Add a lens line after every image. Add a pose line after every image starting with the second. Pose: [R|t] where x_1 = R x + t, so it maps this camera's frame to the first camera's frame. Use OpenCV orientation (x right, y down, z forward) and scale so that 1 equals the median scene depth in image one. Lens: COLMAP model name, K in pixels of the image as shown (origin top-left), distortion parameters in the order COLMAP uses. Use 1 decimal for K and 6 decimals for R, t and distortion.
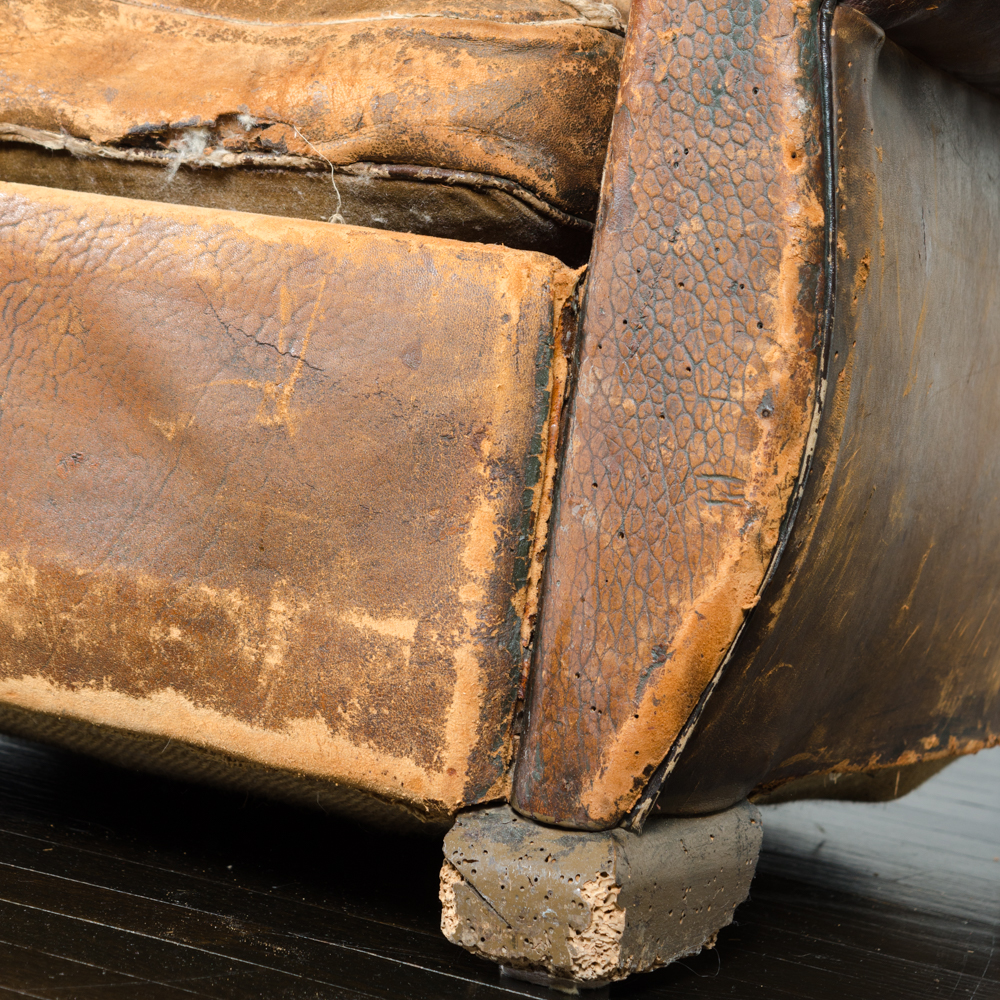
lens RADIAL K [[3344.7, 0, 499.8], [0, 3344.7, 342.3], [0, 0, 1]] dist [0.064890, -1.442581]
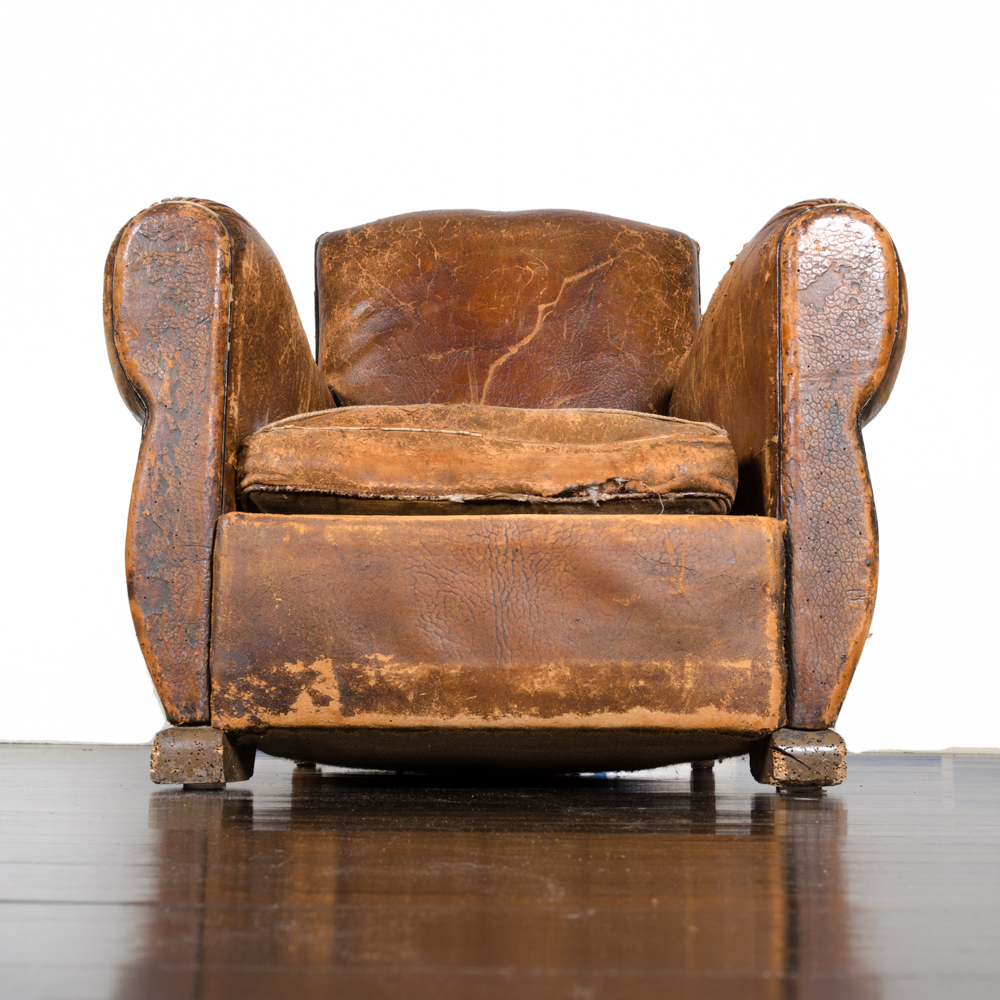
lens RADIAL K [[1573.5, 0, 487.6], [0, 1573.5, 558.3], [0, 0, 1]] dist [0.001051, -0.040584]
pose [[0.873809, -0.078793, 0.479843, -0.763209], [0.119915, 0.991226, -0.055603, 0.047210], [-0.471252, 0.106127, 0.875591, 0.020423]]
